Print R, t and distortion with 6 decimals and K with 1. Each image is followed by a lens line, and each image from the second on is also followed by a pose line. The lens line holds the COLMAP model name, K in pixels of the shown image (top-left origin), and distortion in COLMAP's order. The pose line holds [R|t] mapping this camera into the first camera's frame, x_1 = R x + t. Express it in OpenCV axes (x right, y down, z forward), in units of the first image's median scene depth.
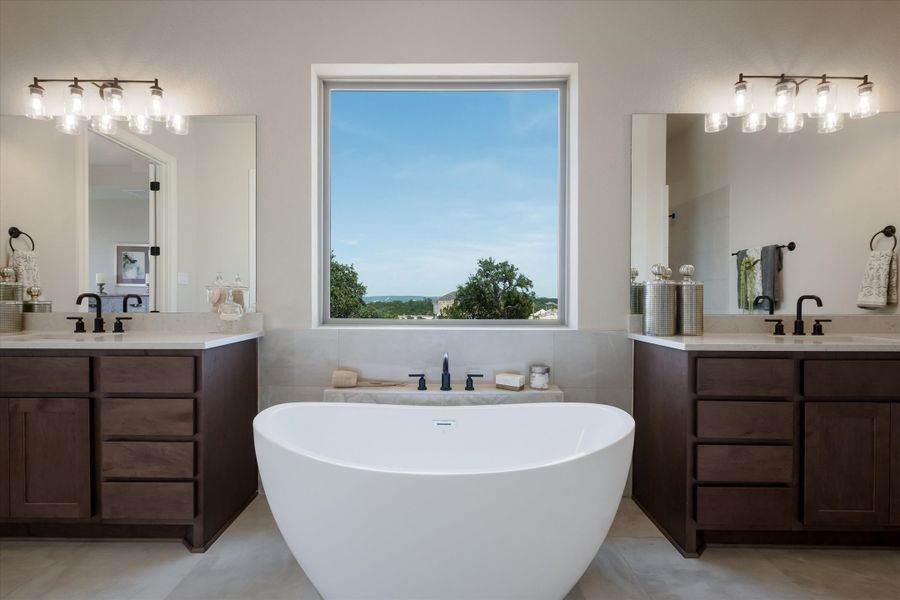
lens RADIAL K [[410.9, 0, 454.4], [0, 410.9, 298.5], [0, 0, 1]] dist [-0.002790, -0.000478]
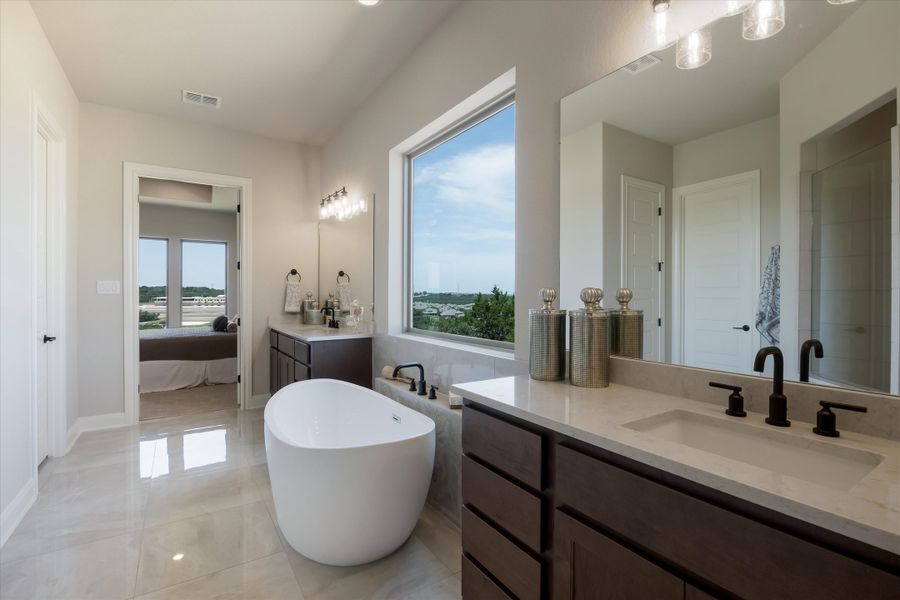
lens RADIAL K [[410.9, 0, 454.4], [0, 410.9, 298.5], [0, 0, 1]] dist [-0.002790, -0.000478]
pose [[0.574485, 0.007612, -0.818480, 1.025365], [0.006162, 0.999888, 0.013624, -0.077712], [0.818492, -0.012871, 0.574374, 0.371306]]
